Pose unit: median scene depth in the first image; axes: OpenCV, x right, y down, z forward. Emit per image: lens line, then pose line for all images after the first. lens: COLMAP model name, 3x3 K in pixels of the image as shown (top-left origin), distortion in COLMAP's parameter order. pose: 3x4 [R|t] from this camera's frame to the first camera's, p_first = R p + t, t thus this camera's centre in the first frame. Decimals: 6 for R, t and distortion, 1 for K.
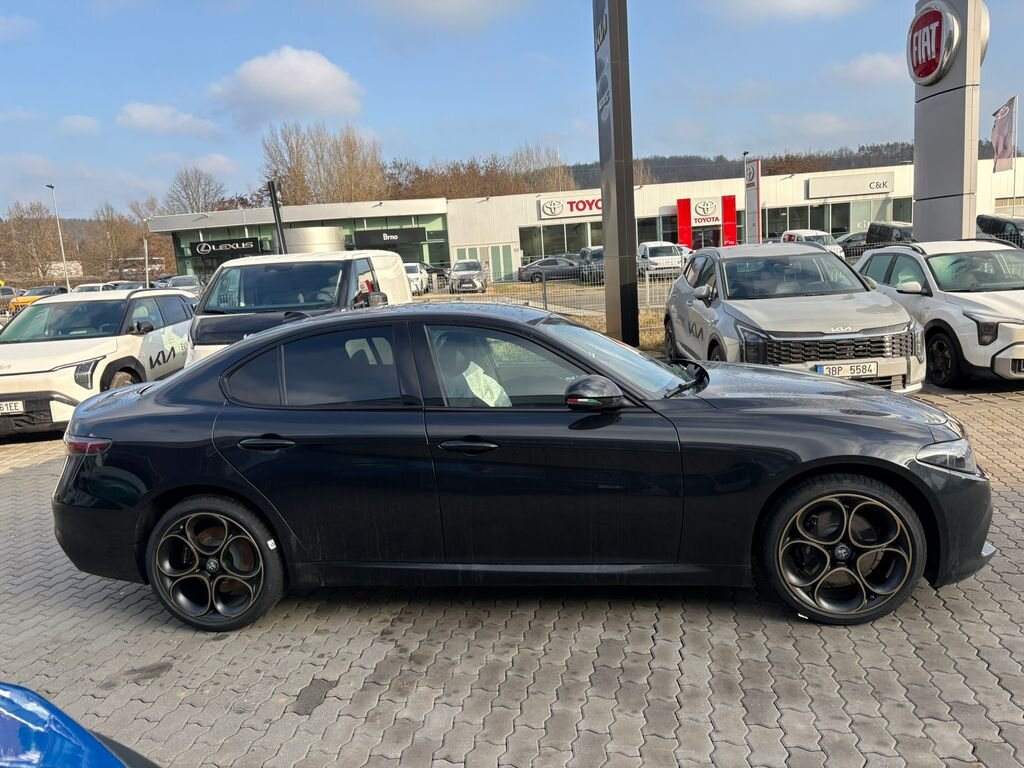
lens RADIAL K [[766.9, 0, 512.2], [0, 766.9, 382.0], [0, 0, 1]] dist [0.061599, -0.060226]
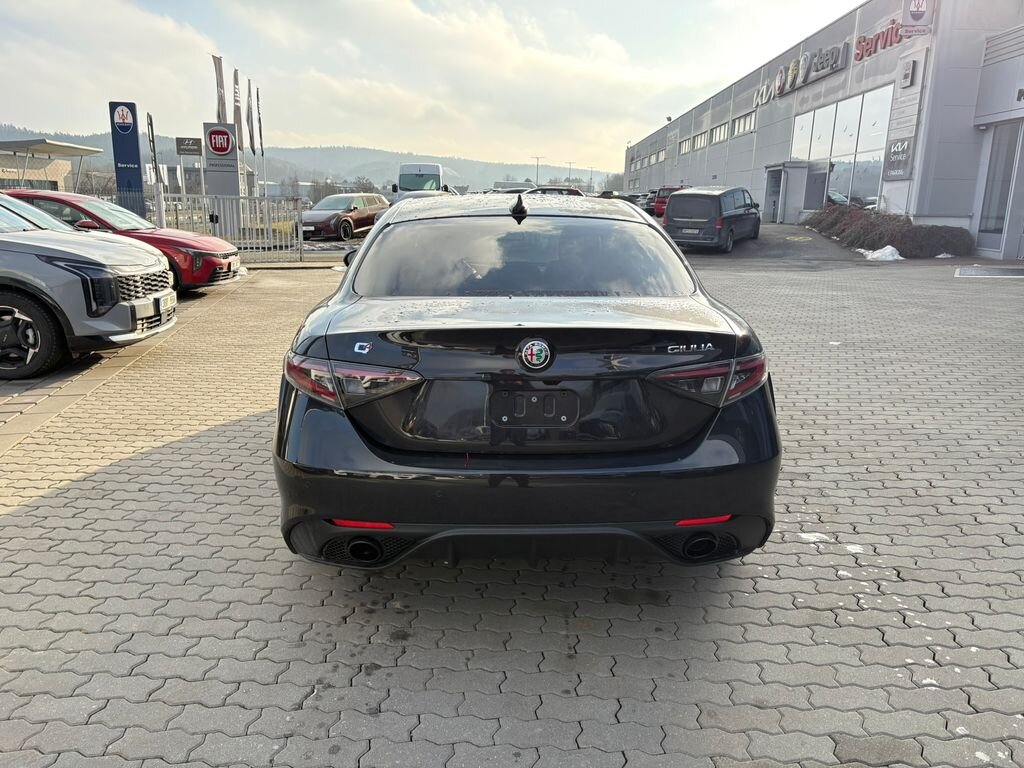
lens RADIAL K [[766.9, 0, 509.5], [0, 766.9, 381.1], [0, 0, 1]] dist [0.061599, -0.060226]
pose [[-0.167760, -0.158675, 0.972974, -0.394139], [0.147557, 0.971802, 0.183925, -0.020613], [-0.974722, 0.174425, -0.139616, 0.436462]]
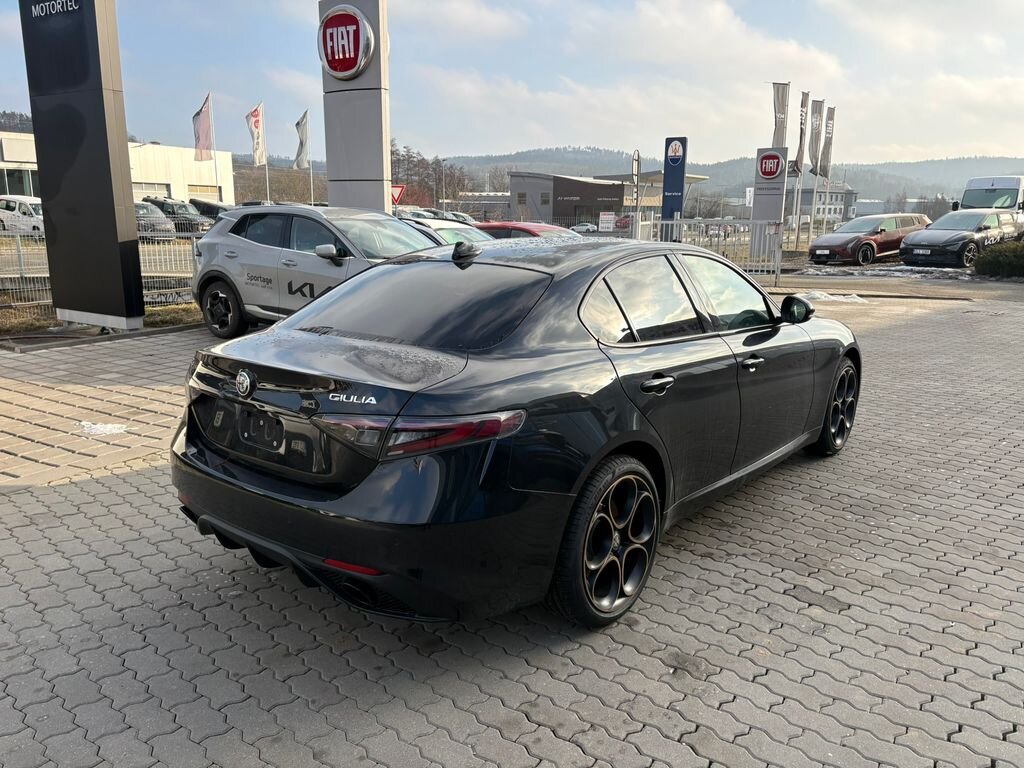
lens RADIAL K [[766.9, 0, 505.5], [0, 766.9, 387.5], [0, 0, 1]] dist [0.061599, -0.060226]
pose [[0.535275, -0.114604, 0.836867, -0.357436], [0.089185, 0.992883, 0.078925, -0.000714], [-0.839956, 0.032390, 0.541687, 0.206953]]
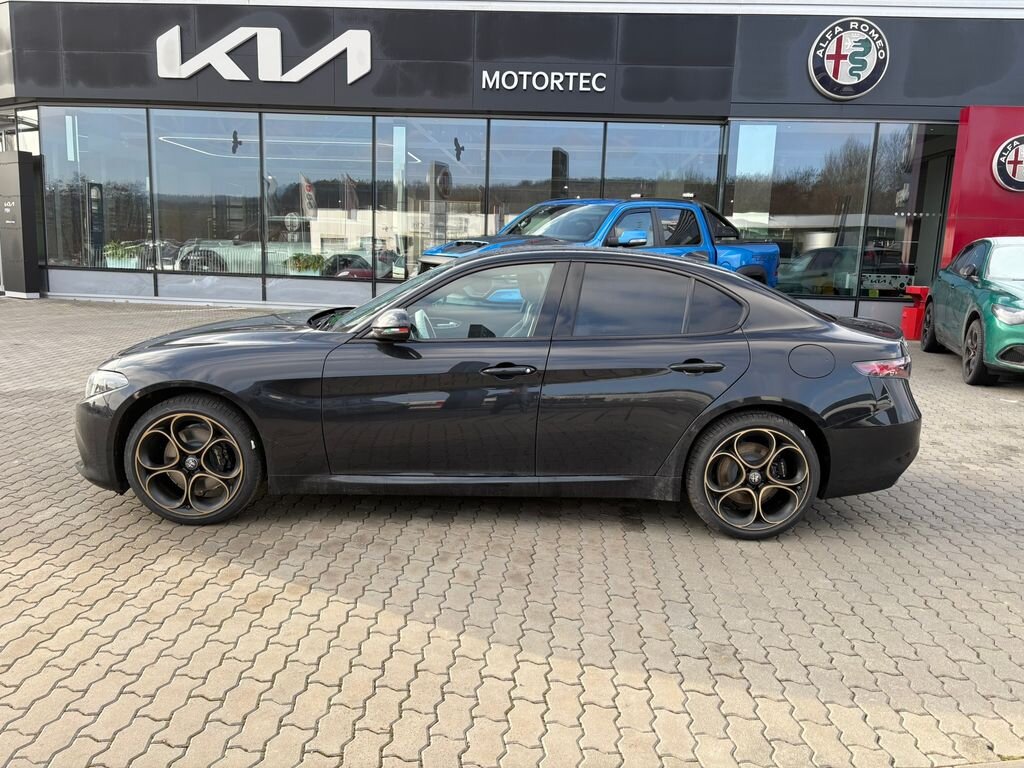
lens RADIAL K [[766.9, 0, 515.4], [0, 766.9, 383.0], [0, 0, 1]] dist [0.061599, -0.060226]
pose [[-0.988570, 0.060119, -0.138261, 0.047115], [0.011402, 0.944242, 0.329056, -0.103736], [0.150334, 0.323718, -0.934134, 0.767425]]
